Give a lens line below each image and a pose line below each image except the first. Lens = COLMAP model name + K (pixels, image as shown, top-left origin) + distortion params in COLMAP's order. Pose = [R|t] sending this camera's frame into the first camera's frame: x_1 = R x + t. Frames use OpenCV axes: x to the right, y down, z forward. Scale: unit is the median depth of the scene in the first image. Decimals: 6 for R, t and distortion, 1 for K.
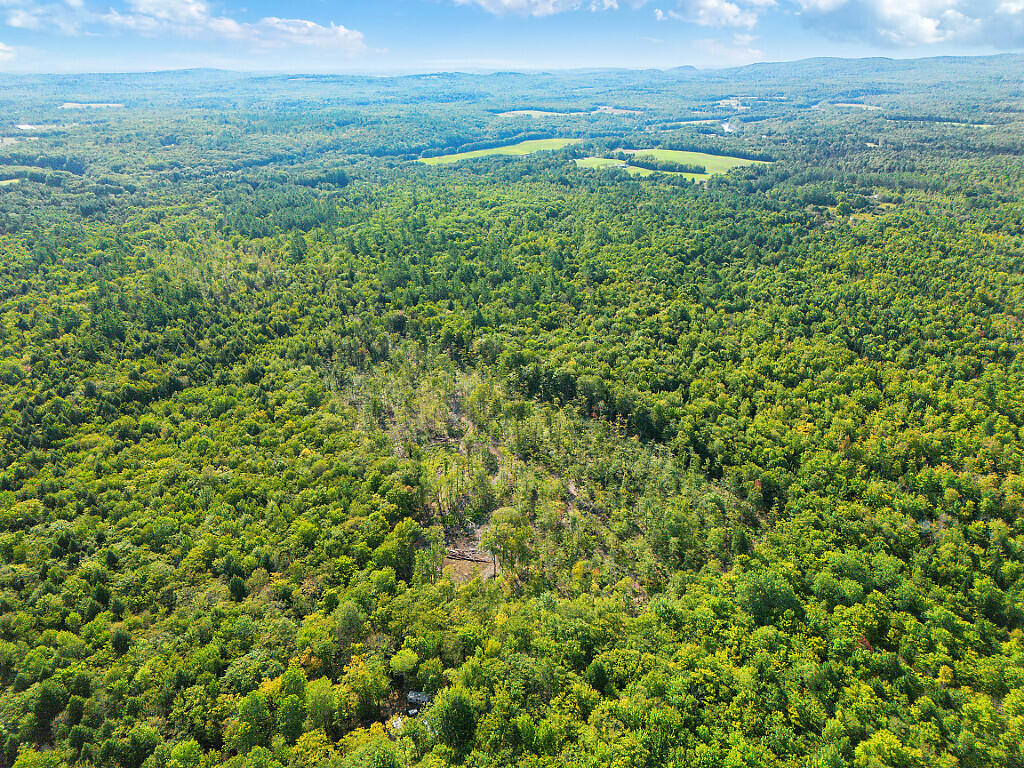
lens RADIAL K [[716.5, 0, 513.0], [0, 716.5, 378.6], [0, 0, 1]] dist [0.076115, -0.067491]
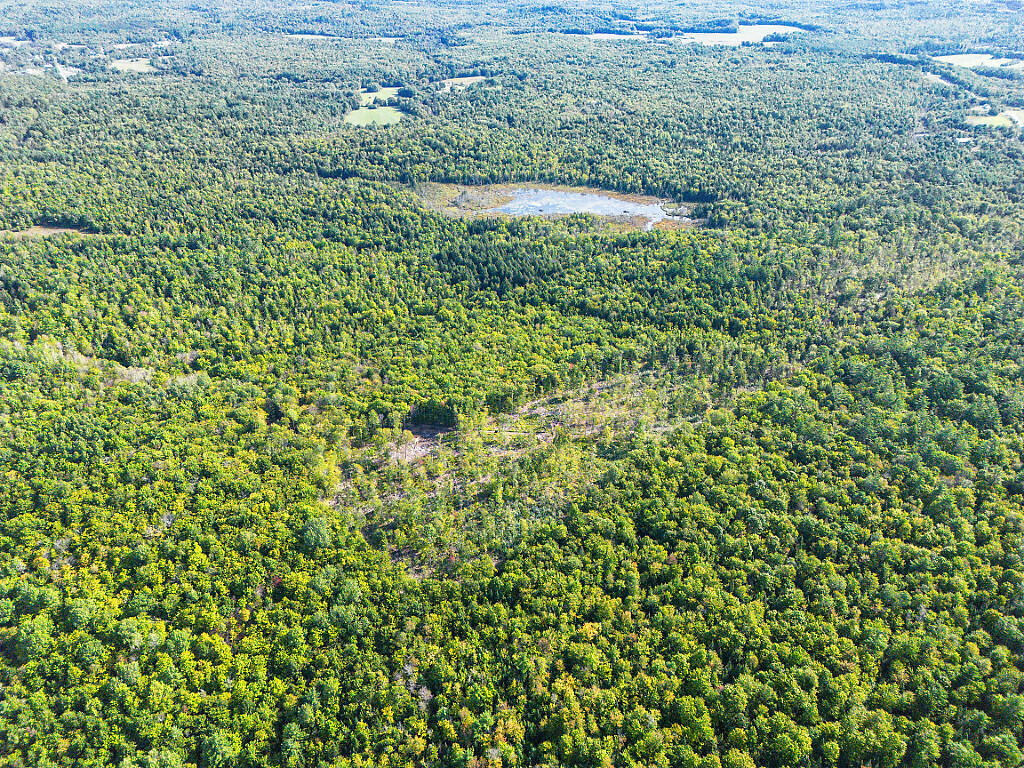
lens RADIAL K [[716.5, 0, 513.9], [0, 716.5, 383.0], [0, 0, 1]] dist [0.076115, -0.067491]
pose [[0.084187, 0.525472, -0.846636, 0.276087], [-0.393841, 0.798017, 0.456134, -0.155717], [0.915315, 0.295039, 0.274135, 0.150680]]
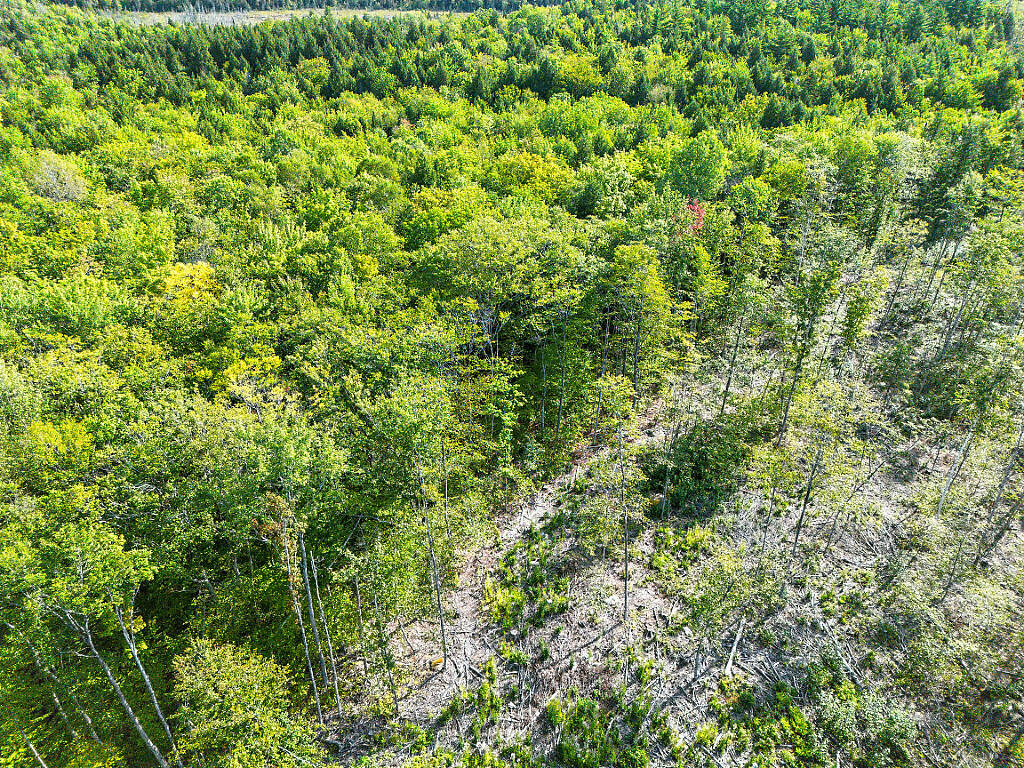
lens RADIAL K [[716.5, 0, 516.1], [0, 716.5, 383.8], [0, 0, 1]] dist [0.076115, -0.067491]
pose [[0.337758, 0.519990, -0.784557, -0.021550], [-0.376050, 0.838676, 0.393966, 0.003423], [0.862847, 0.161968, 0.478812, 0.249387]]
